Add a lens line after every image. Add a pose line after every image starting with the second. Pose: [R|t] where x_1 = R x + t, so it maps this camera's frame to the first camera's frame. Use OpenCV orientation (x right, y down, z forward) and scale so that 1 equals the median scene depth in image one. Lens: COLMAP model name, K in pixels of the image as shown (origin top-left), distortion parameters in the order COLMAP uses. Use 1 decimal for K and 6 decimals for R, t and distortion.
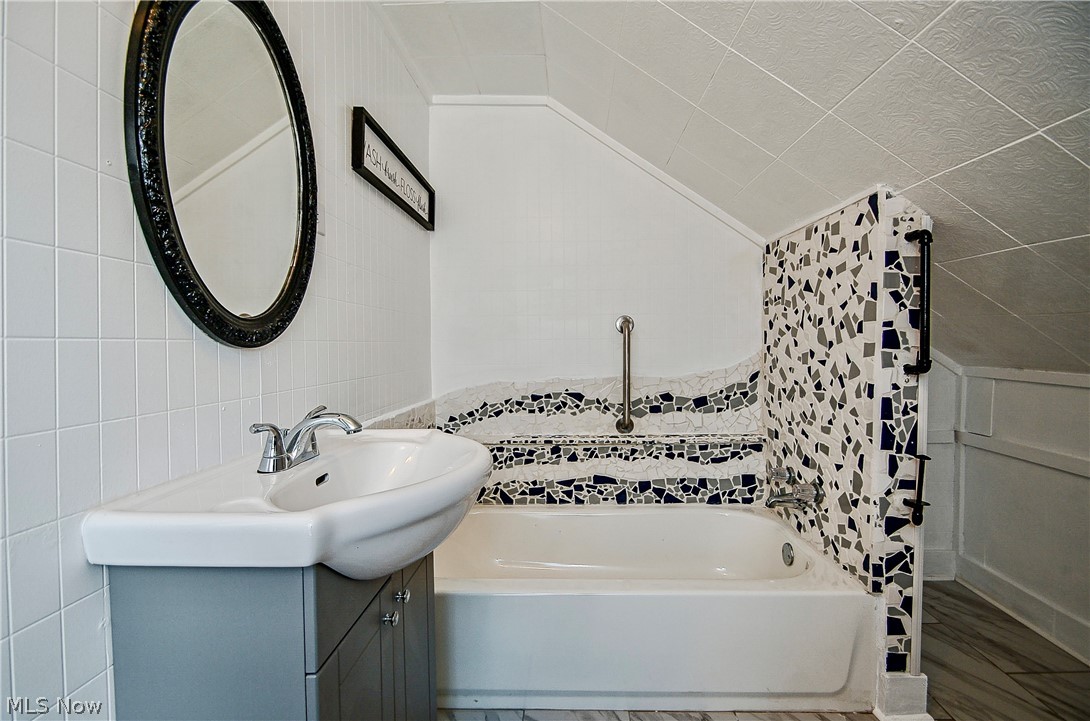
lens RADIAL K [[482.2, 0, 545.0], [0, 482.2, 360.5], [0, 0, 1]] dist [0.000002, -0.000364]
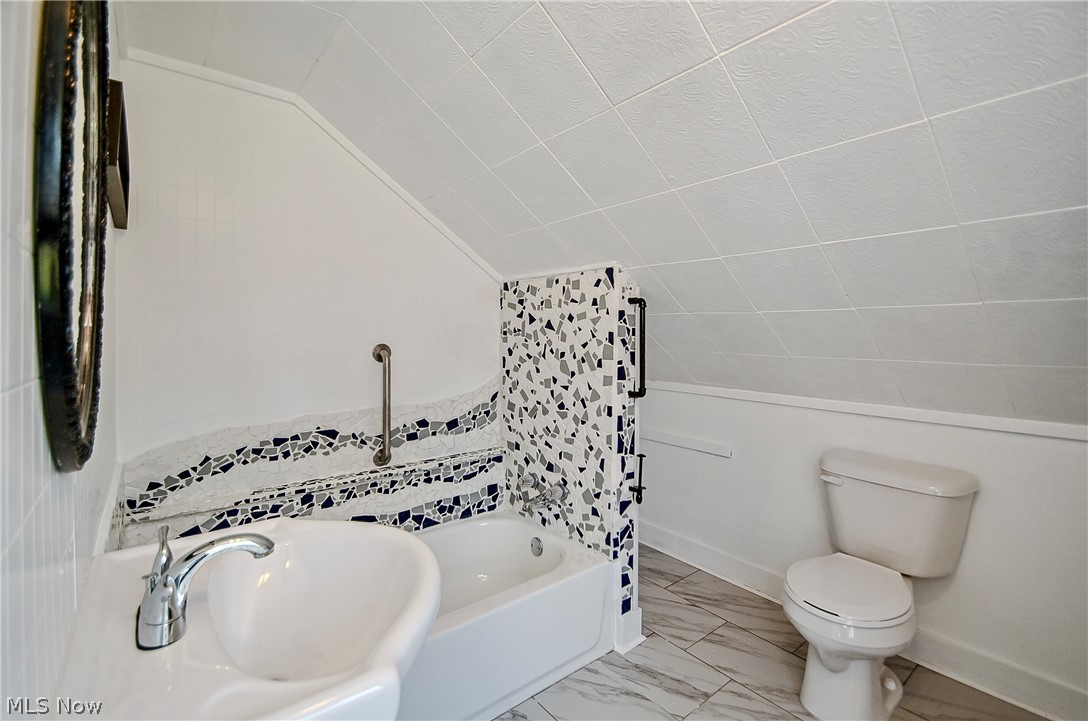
lens RADIAL K [[501.8, 0, 541.5], [0, 501.8, 348.5], [0, 0, 1]] dist [0.000774, -0.000065]
pose [[0.758583, -0.016936, 0.651356, -0.243019], [0.025520, 0.999667, -0.003729, -0.071161], [-0.651076, 0.019452, 0.758763, 0.033152]]
